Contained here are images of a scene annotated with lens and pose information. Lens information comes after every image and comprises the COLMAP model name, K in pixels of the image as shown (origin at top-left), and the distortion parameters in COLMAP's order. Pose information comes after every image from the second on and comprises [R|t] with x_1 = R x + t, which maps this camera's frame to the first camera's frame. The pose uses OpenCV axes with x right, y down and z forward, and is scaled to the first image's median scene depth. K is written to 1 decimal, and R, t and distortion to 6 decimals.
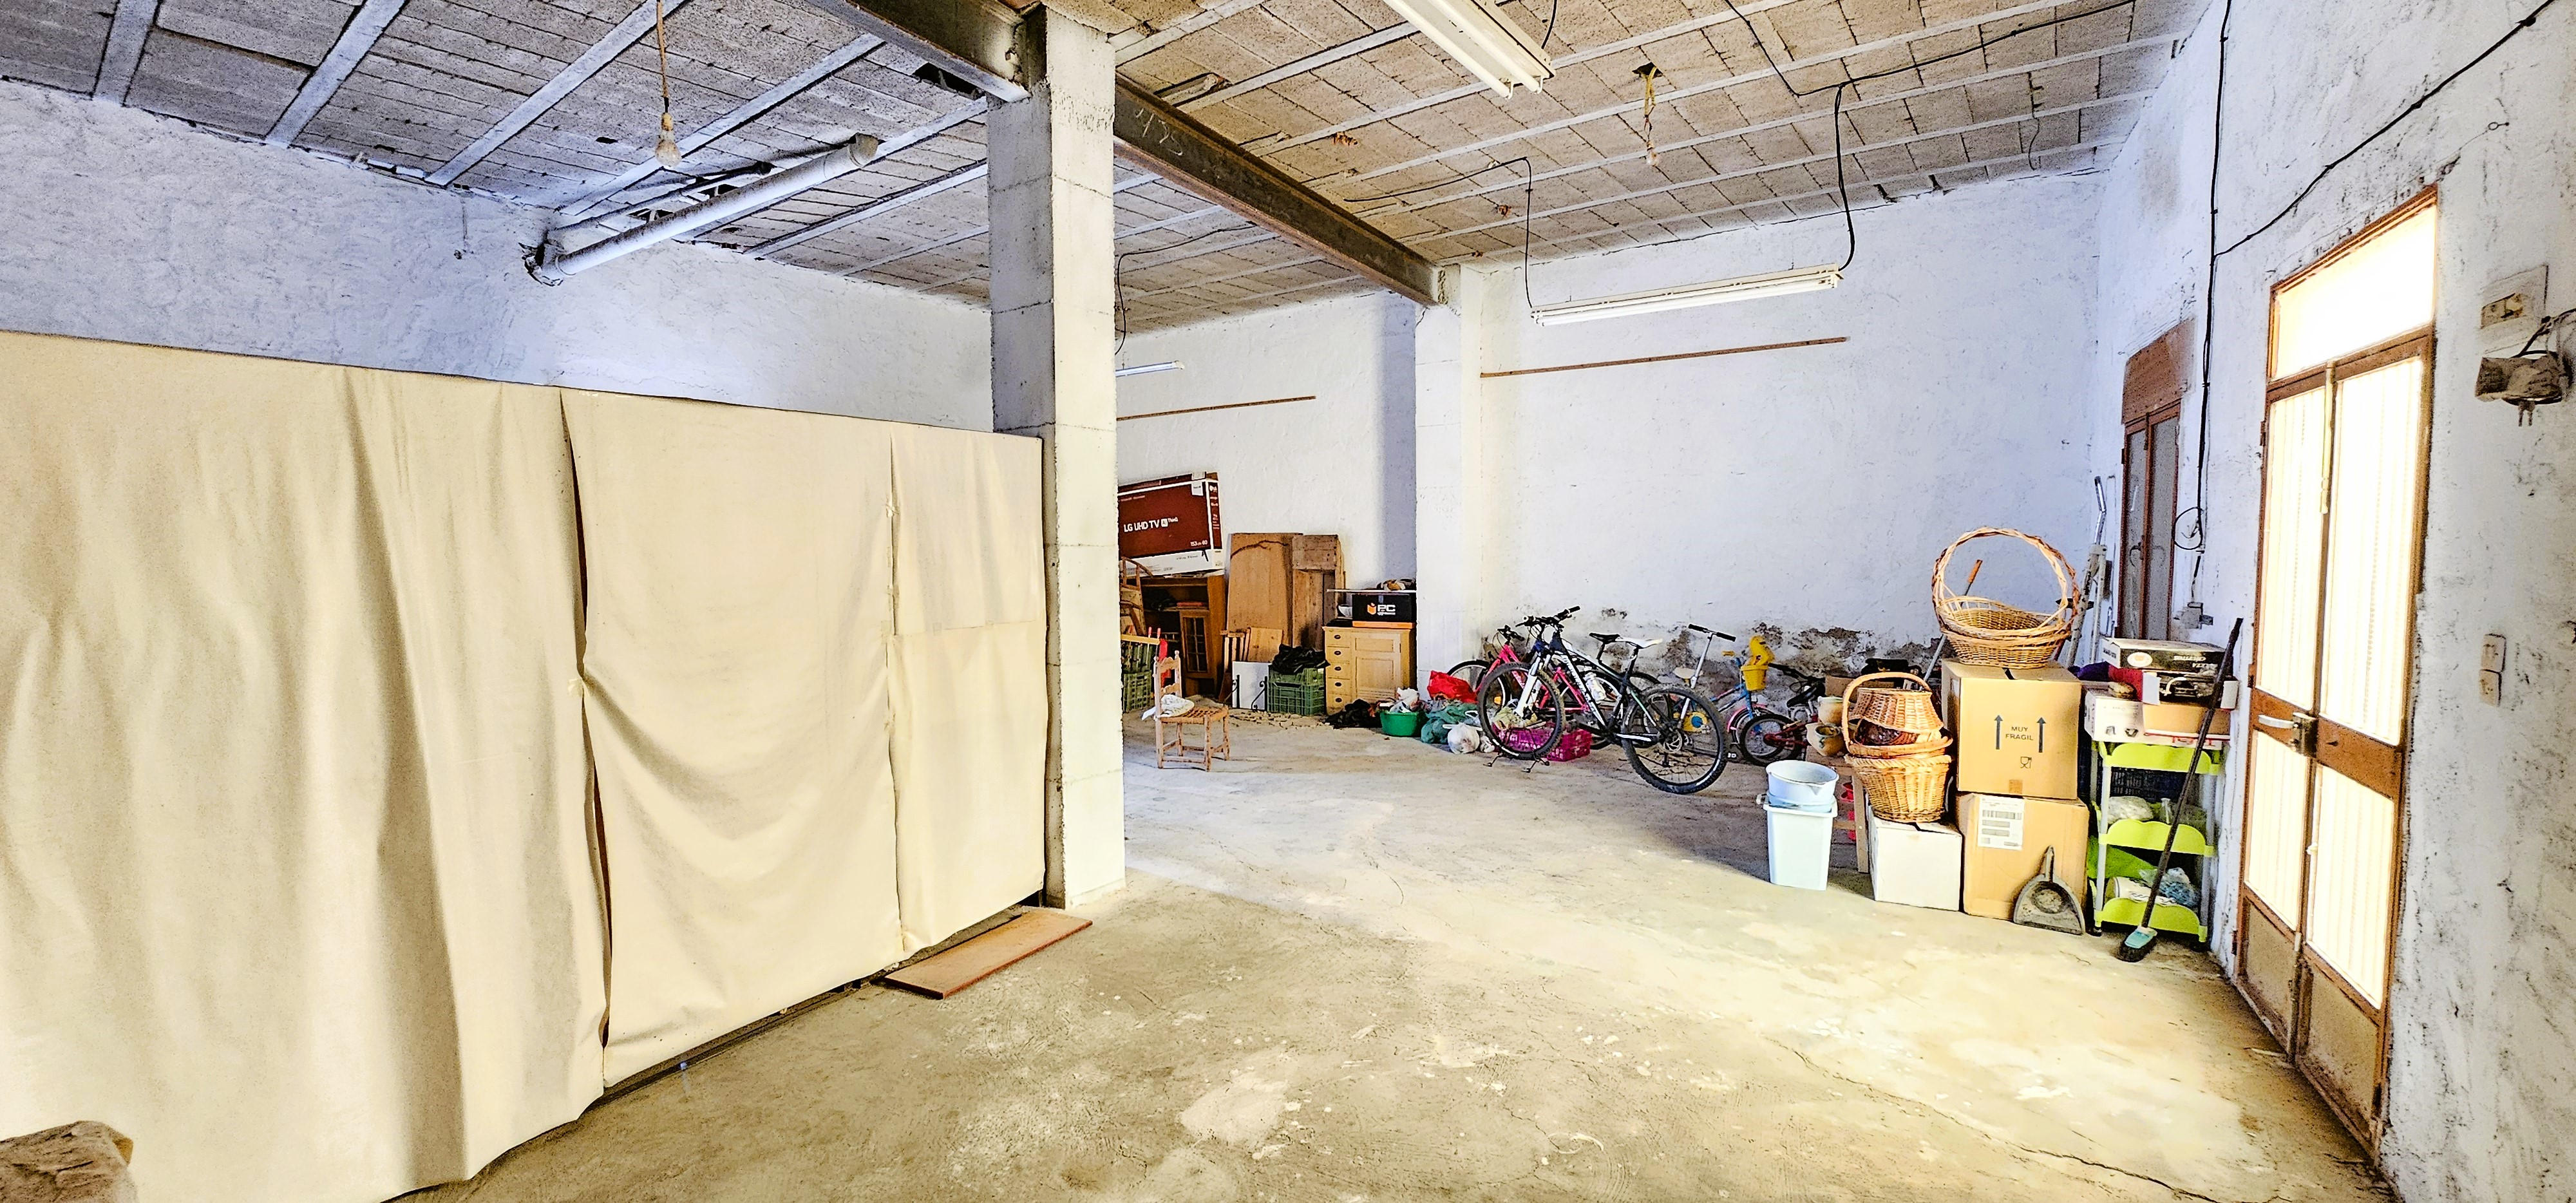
lens RADIAL K [[1053.8, 0, 1282.5], [0, 1053.8, 606.7], [0, 0, 1]] dist [0.001038, 0.000102]
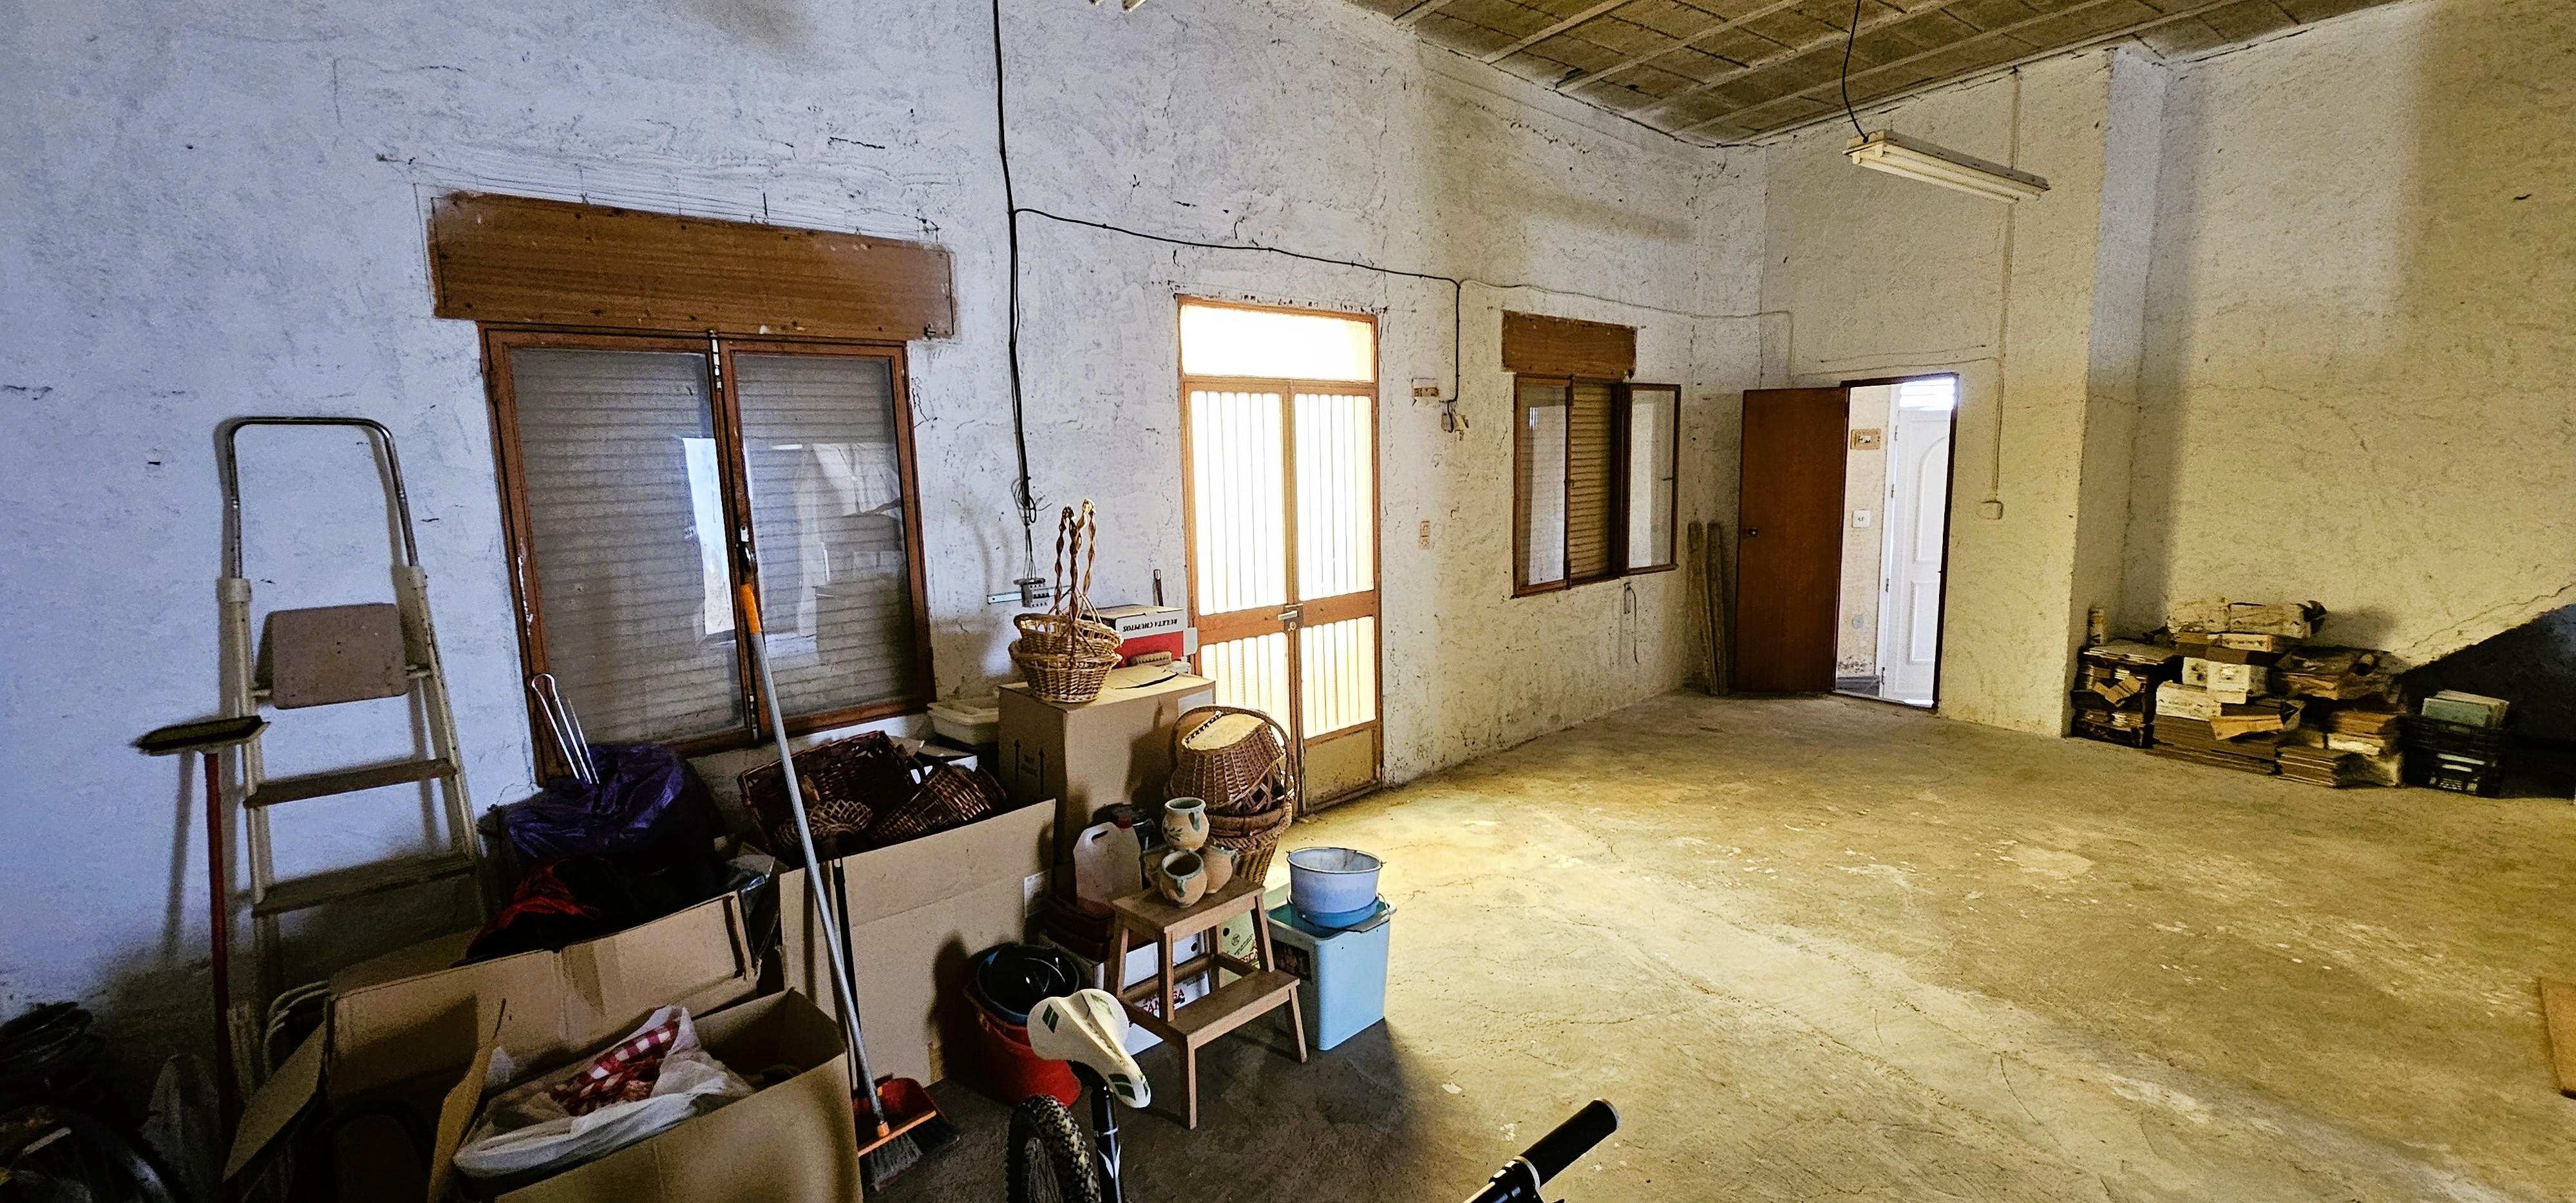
lens RADIAL K [[1053.8, 0, 1282.5], [0, 1053.8, 606.7], [0, 0, 1]] dist [0.001038, 0.000102]
pose [[-0.951027, -0.006522, 0.309039, 0.459259], [0.057914, 0.978314, 0.198867, -0.195323], [-0.303634, 0.207026, -0.930025, 2.305463]]
